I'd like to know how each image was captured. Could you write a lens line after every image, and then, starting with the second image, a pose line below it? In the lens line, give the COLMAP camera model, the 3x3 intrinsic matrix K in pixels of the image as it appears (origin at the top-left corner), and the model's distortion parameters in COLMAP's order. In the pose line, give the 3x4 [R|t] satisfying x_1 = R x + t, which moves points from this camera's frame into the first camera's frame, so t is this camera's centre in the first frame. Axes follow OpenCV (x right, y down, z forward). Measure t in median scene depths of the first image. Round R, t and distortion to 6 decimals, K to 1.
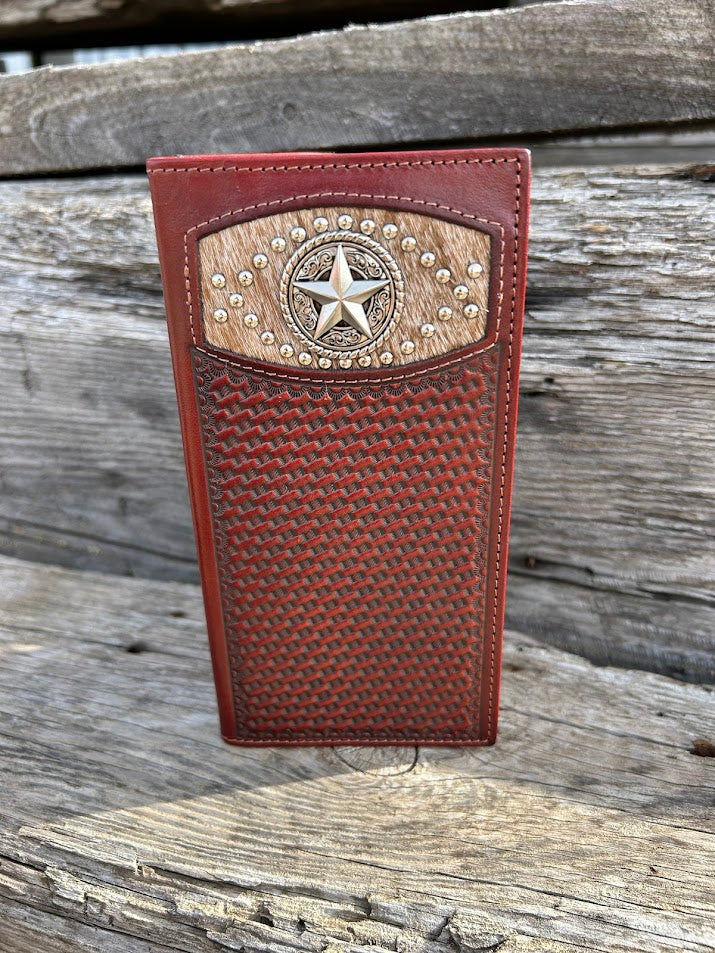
lens RADIAL K [[738.0, 0, 366.0], [0, 738.0, 471.6], [0, 0, 1]] dist [0.022176, -0.036993]
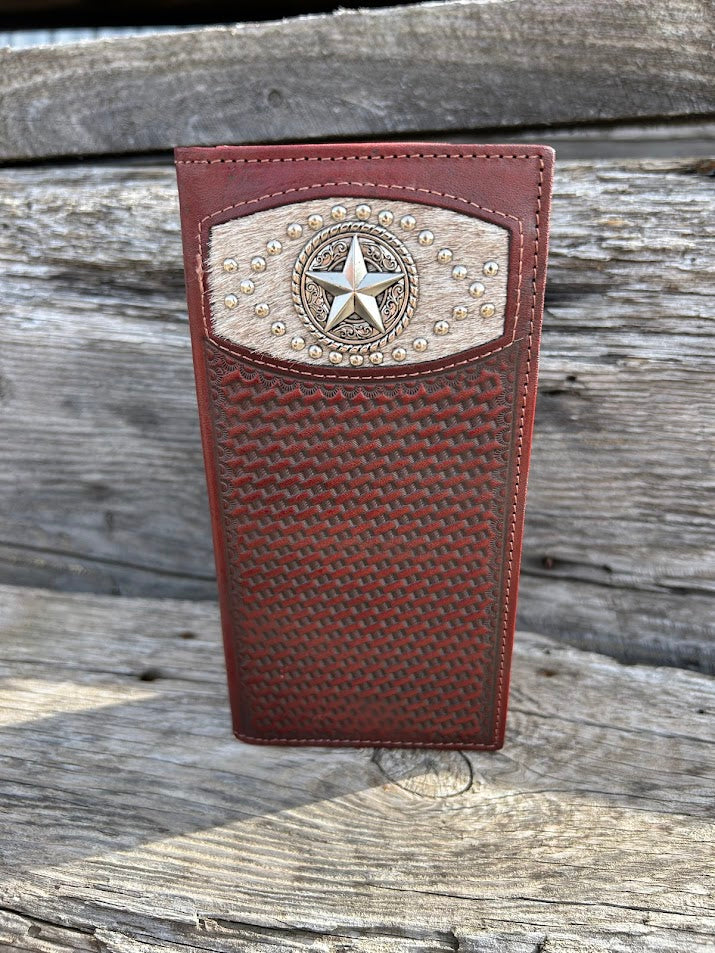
lens RADIAL K [[738.0, 0, 372.7], [0, 738.0, 474.3], [0, 0, 1]] dist [0.022176, -0.036993]
pose [[0.994152, -0.032935, 0.102848, -0.119571], [0.031720, 0.999407, 0.013422, -0.017764], [-0.103229, -0.010081, 0.994606, 0.048737]]
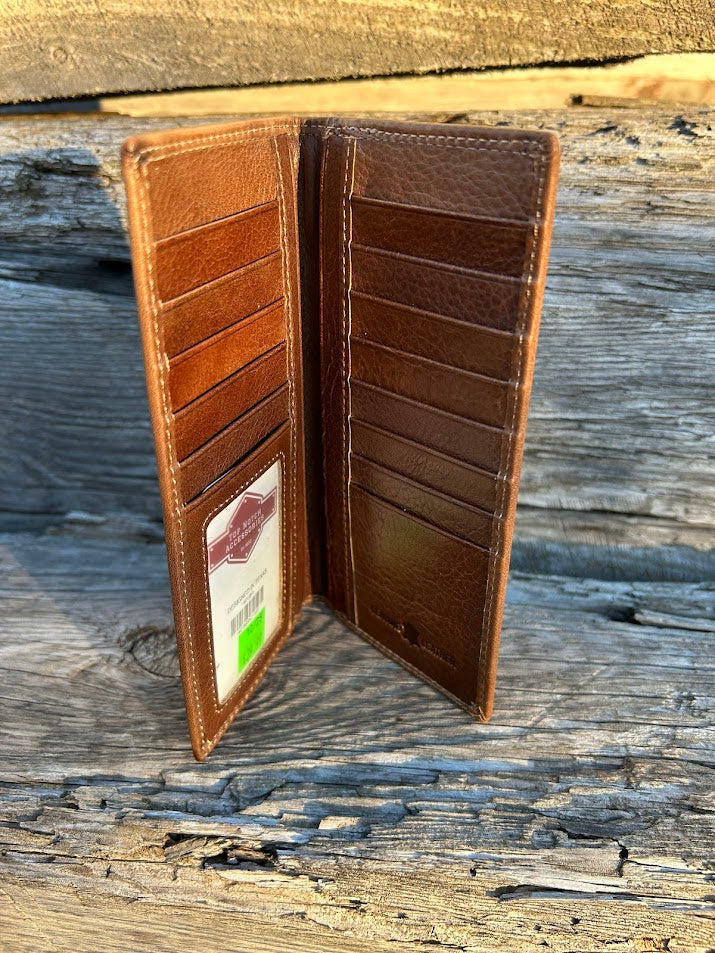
lens RADIAL K [[738.0, 0, 356.0], [0, 738.0, 469.3], [0, 0, 1]] dist [0.022176, -0.036993]
pose [[0.983114, -0.084575, 0.162280, 0.105232], [0.069588, 0.992953, 0.095926, -0.000648], [-0.169249, -0.083014, 0.982071, -0.118722]]
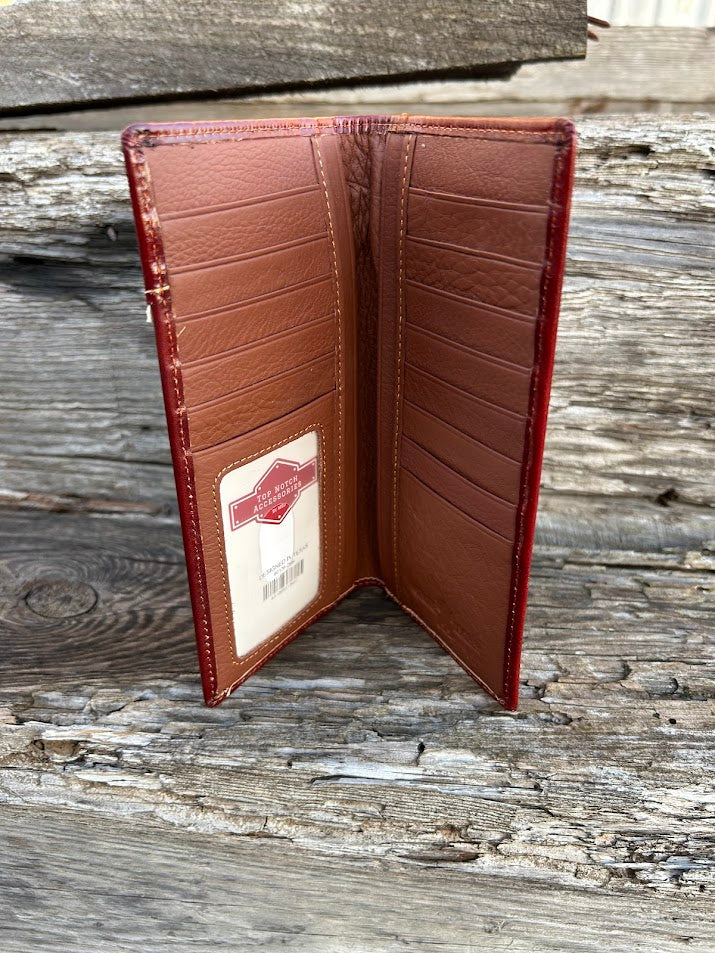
lens RADIAL K [[738.0, 0, 362.6], [0, 738.0, 476.4], [0, 0, 1]] dist [0.022176, -0.036993]
pose [[0.981952, -0.094094, 0.164061, 0.272781], [0.082309, 0.993611, 0.077221, 0.086469], [-0.170278, -0.062324, 0.983423, -0.267373]]
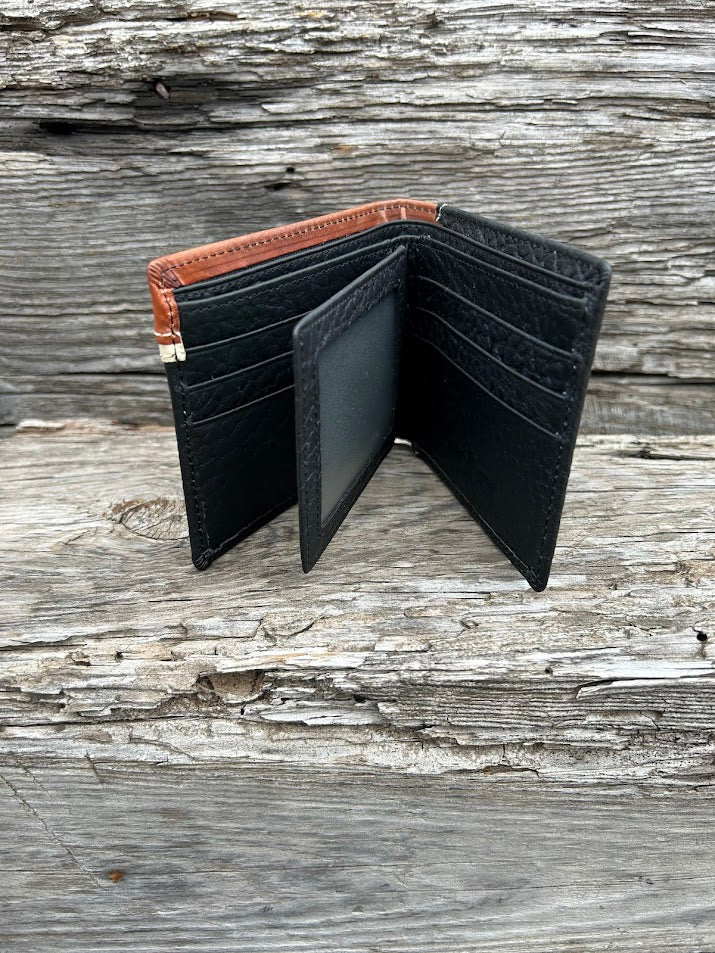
lens RADIAL K [[738.0, 0, 353.0], [0, 738.0, 474.4], [0, 0, 1]] dist [0.022176, -0.036993]
pose [[0.951332, -0.157863, 0.264662, -0.007526], [0.135315, 0.985592, 0.101484, 0.199294], [-0.276869, -0.060732, 0.958987, -0.033392]]
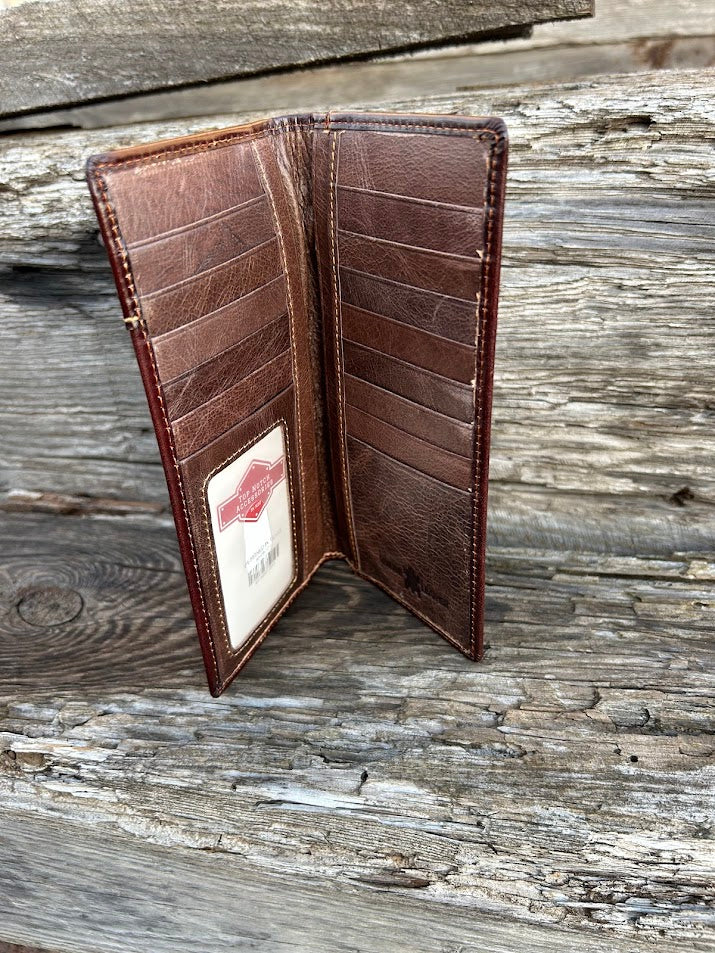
lens RADIAL K [[738.0, 0, 352.5], [0, 738.0, 479.9], [0, 0, 1]] dist [0.022176, -0.036993]
pose [[0.993298, -0.111321, 0.031092, 0.440311], [0.106680, 0.986528, 0.124027, 0.032953], [-0.044480, -0.119879, 0.991792, -0.252455]]
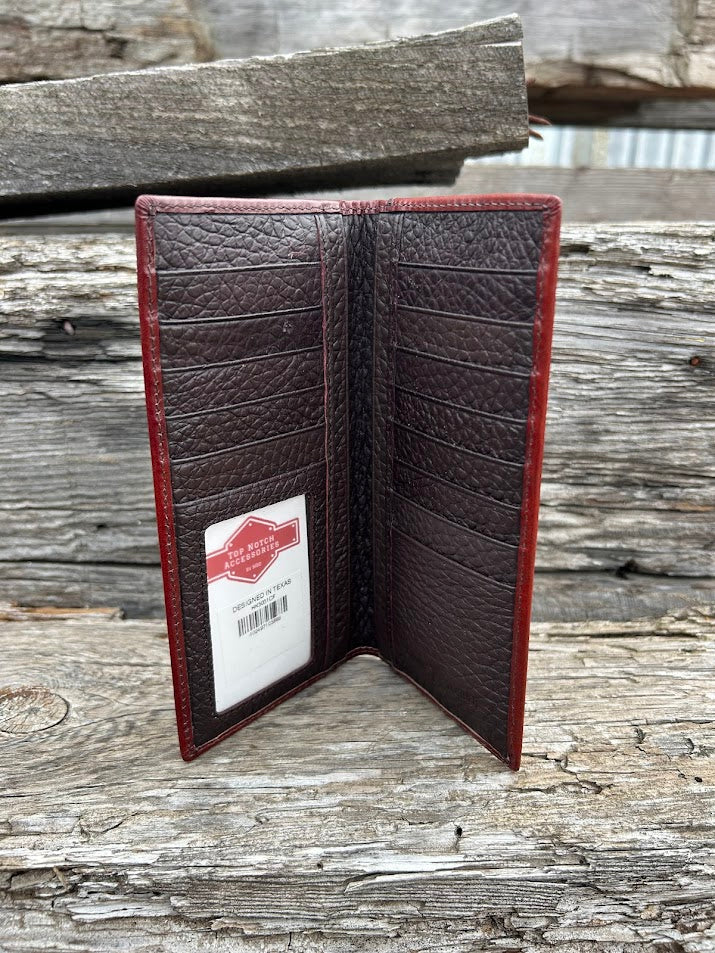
lens RADIAL K [[738.0, 0, 360.8], [0, 738.0, 480.5], [0, 0, 1]] dist [0.022176, -0.036993]
pose [[0.943508, -0.102993, 0.314938, 0.142871], [0.127426, 0.990154, -0.057945, 0.123168], [-0.305869, 0.094802, 0.947342, -0.223236]]
